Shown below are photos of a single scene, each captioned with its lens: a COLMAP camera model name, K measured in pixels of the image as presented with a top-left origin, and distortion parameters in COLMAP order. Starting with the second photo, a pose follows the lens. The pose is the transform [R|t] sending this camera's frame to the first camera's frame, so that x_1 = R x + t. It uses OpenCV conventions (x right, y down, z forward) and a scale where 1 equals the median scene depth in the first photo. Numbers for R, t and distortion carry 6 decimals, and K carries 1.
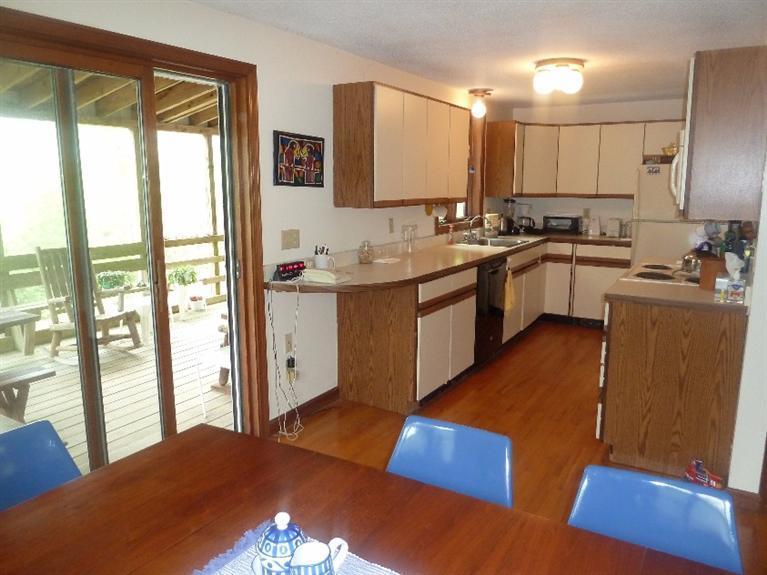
lens RADIAL K [[571.6, 0, 384.9], [0, 571.6, 287.2], [0, 0, 1]] dist [-0.034078, 0.004439]
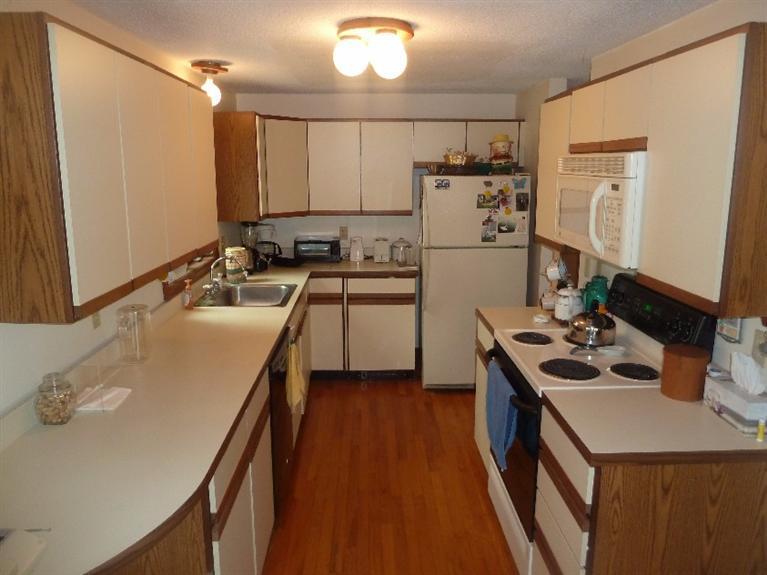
lens RADIAL K [[571.6, 0, 382.8], [0, 571.6, 285.9], [0, 0, 1]] dist [-0.034078, 0.004439]
pose [[0.842064, -0.112025, 0.527616, -0.031027], [0.098659, 0.993681, 0.053524, -0.112881], [-0.530278, 0.006983, 0.847795, 0.360791]]
